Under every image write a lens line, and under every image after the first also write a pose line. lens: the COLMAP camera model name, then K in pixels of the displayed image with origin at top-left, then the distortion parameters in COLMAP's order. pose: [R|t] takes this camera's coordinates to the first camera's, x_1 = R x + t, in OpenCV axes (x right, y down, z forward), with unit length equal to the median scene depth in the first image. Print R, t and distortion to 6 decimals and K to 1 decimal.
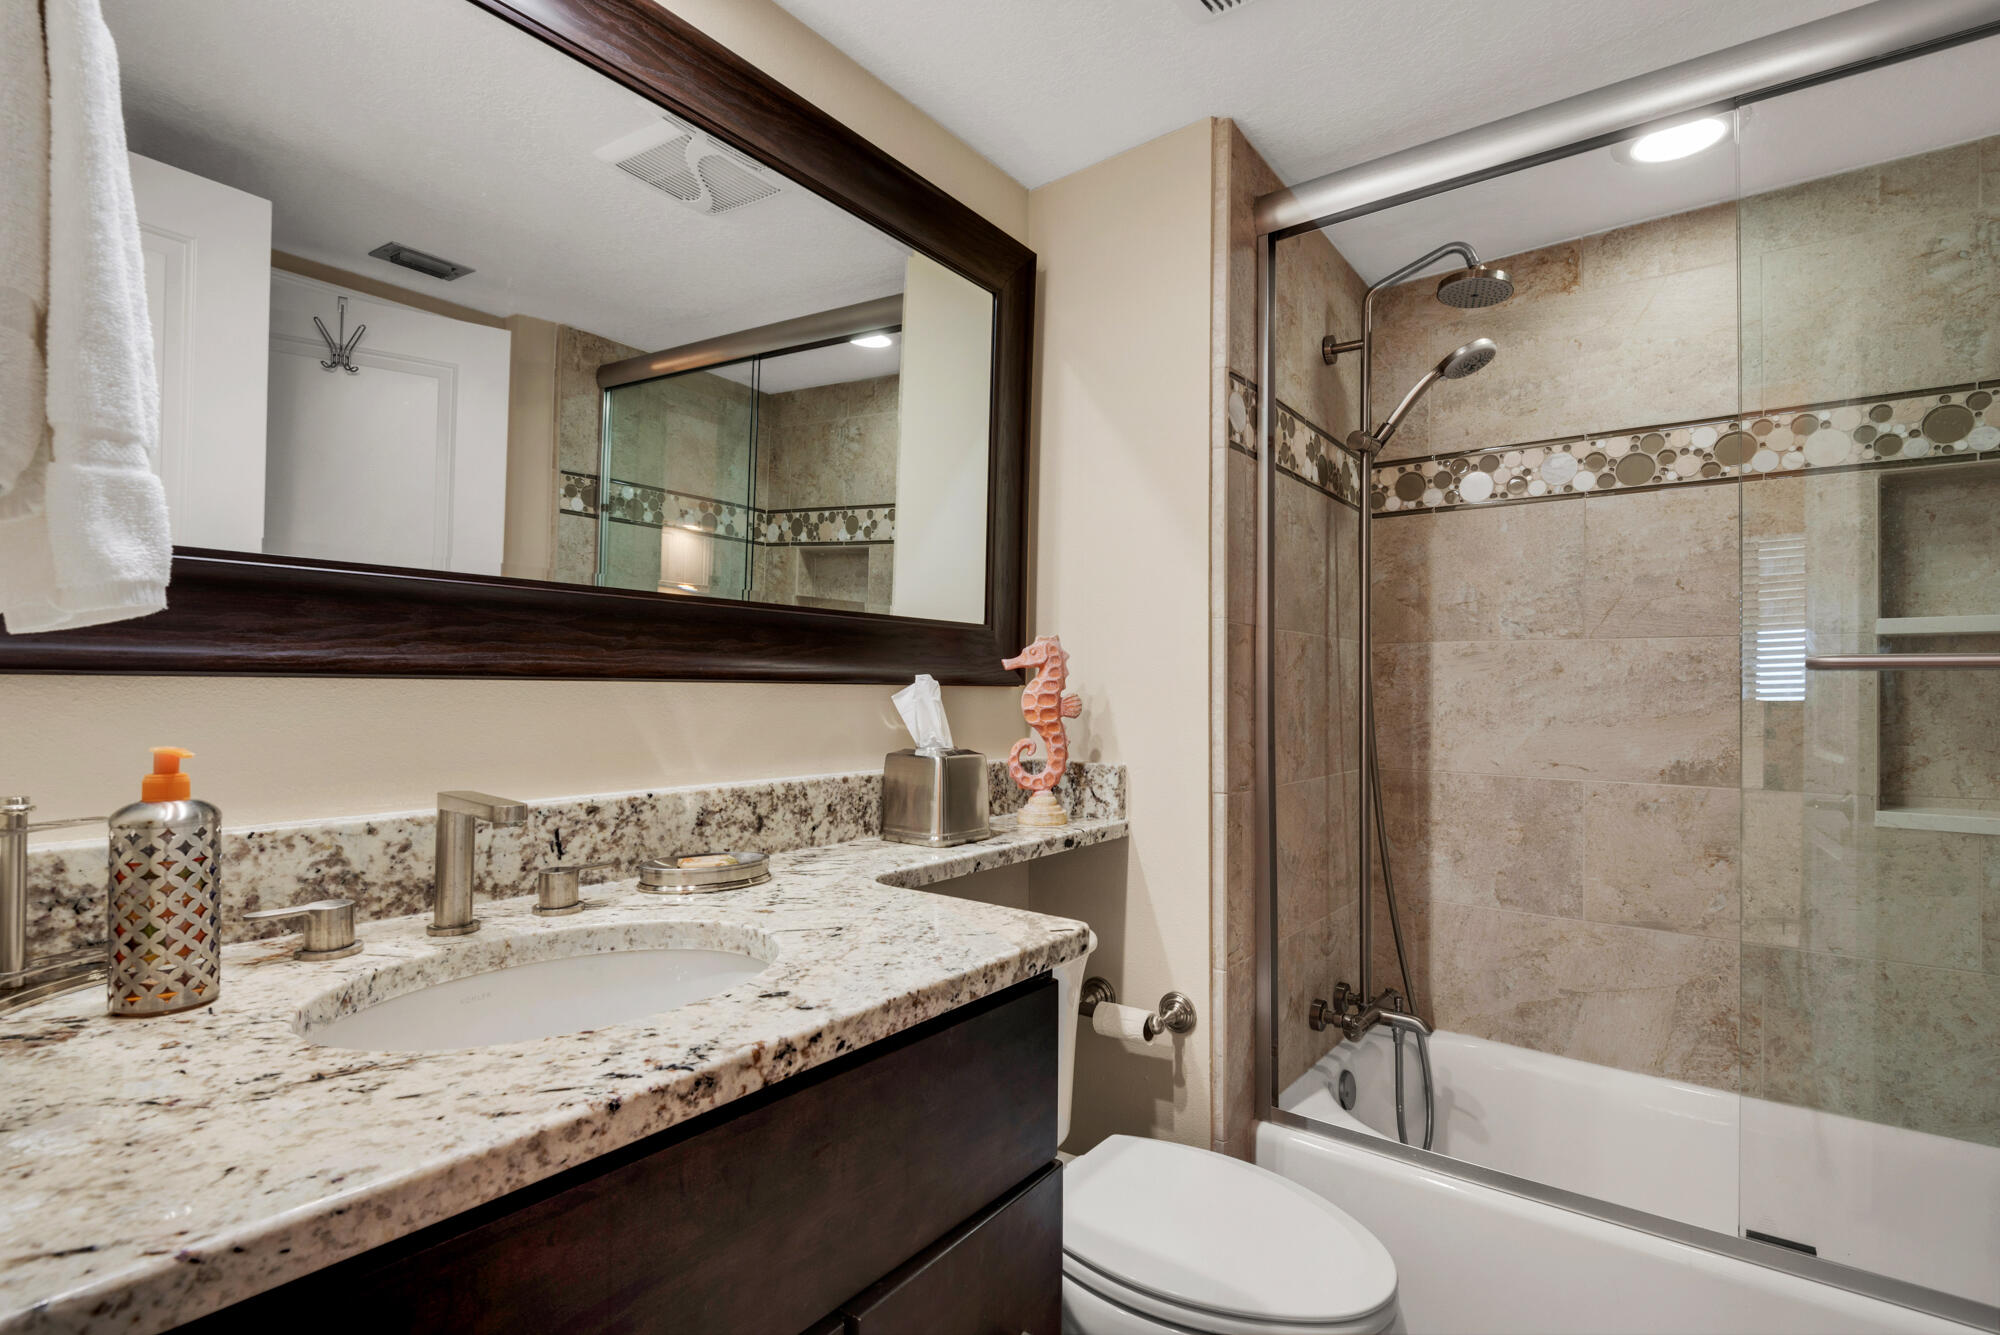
lens RADIAL K [[940.3, 0, 994.8], [0, 940.3, 682.9], [0, 0, 1]] dist [0.001557, -0.000513]
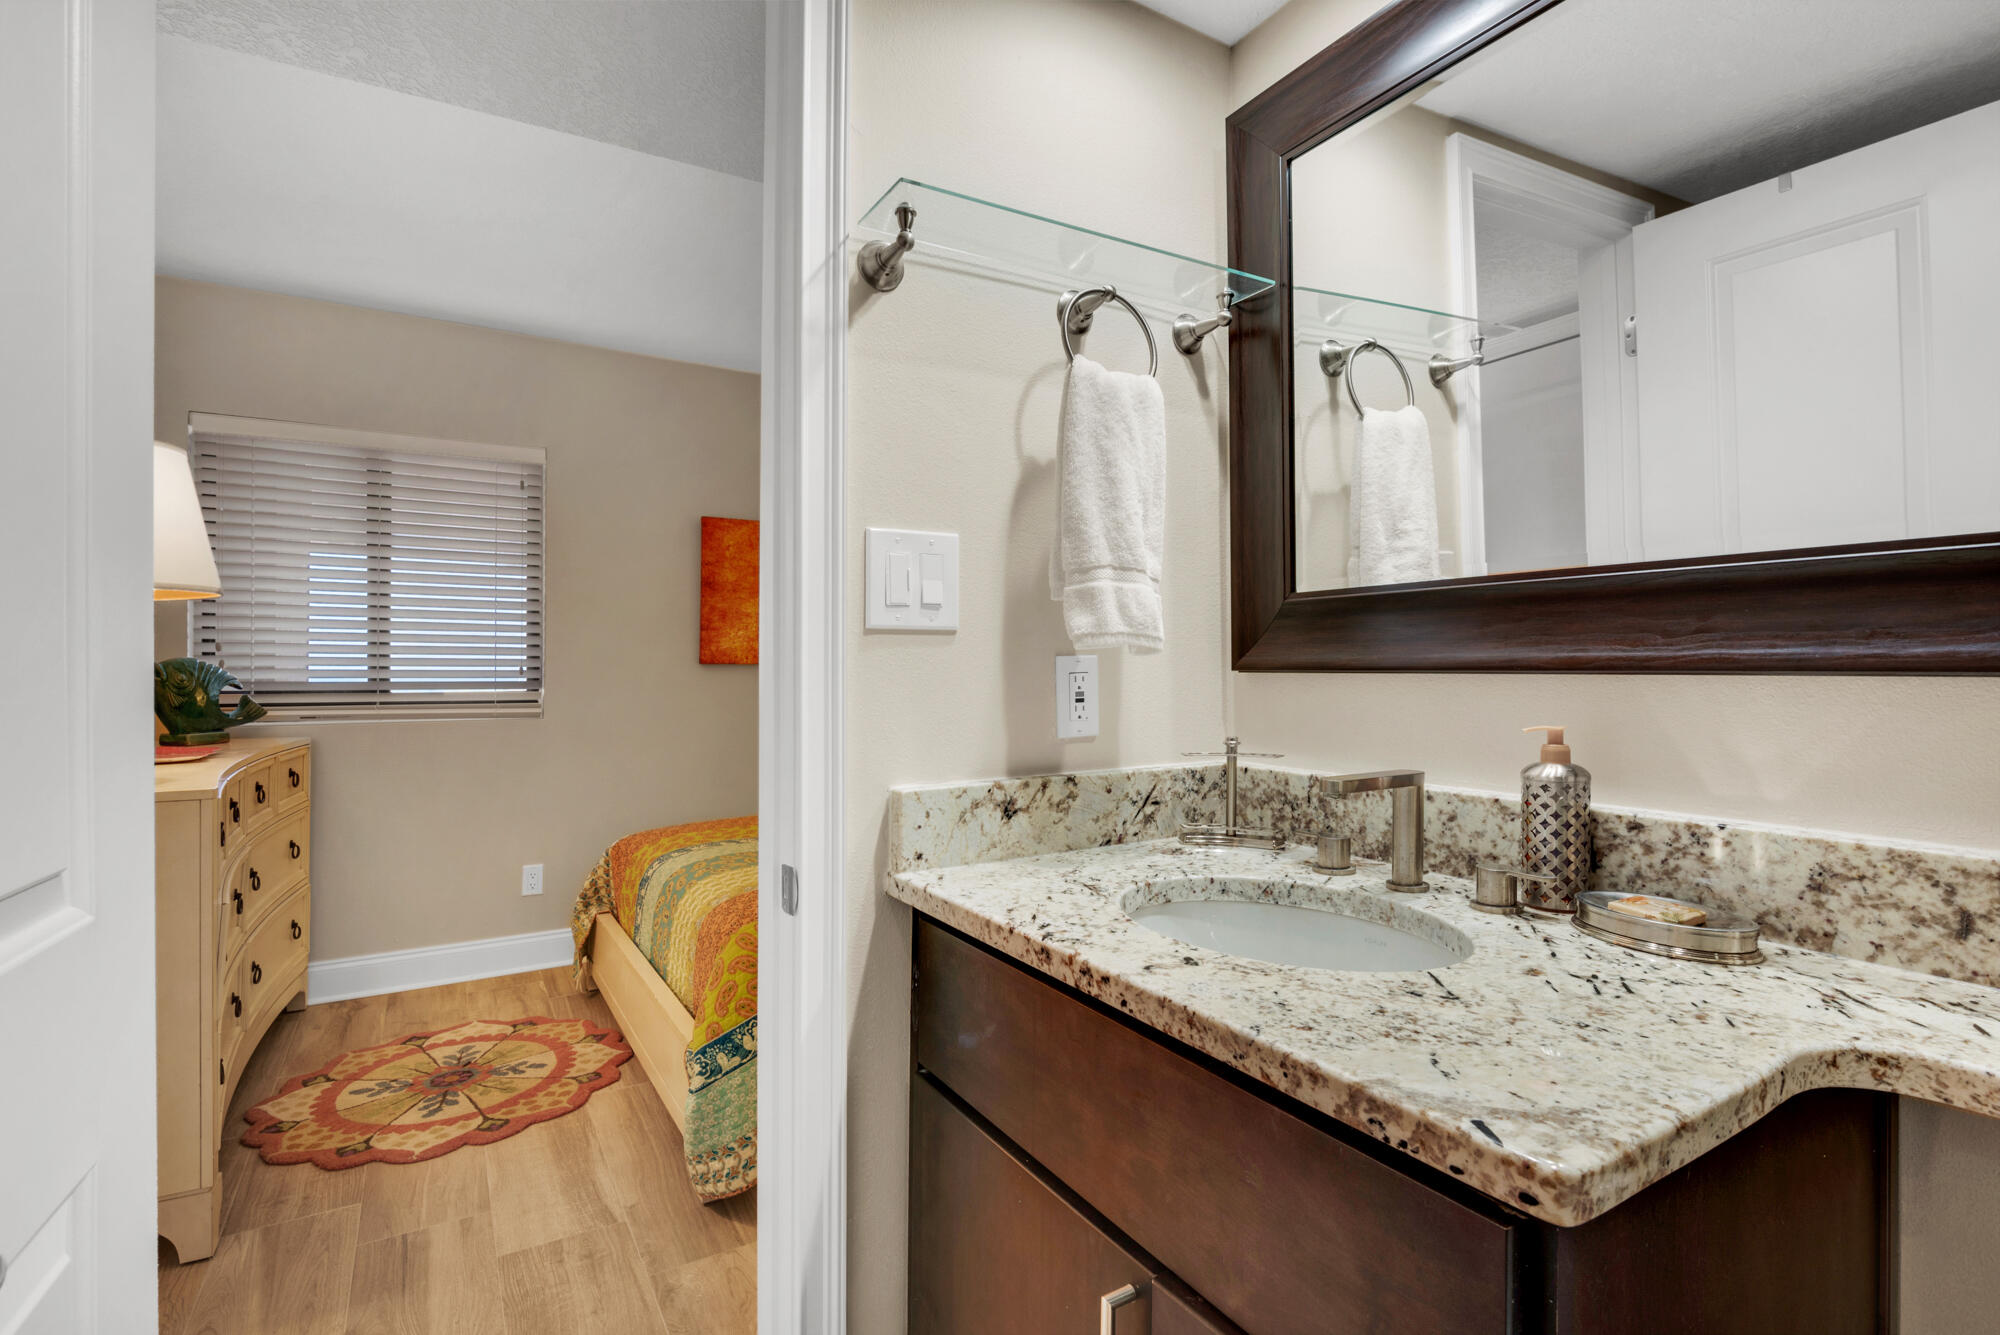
lens RADIAL K [[940.3, 0, 994.8], [0, 940.3, 682.9], [0, 0, 1]] dist [0.001557, -0.000513]
pose [[-0.374478, 0.011212, -0.927168, 0.723683], [0.009250, 0.999922, 0.008356, -0.008800], [0.927190, -0.005447, -0.374552, 0.985709]]
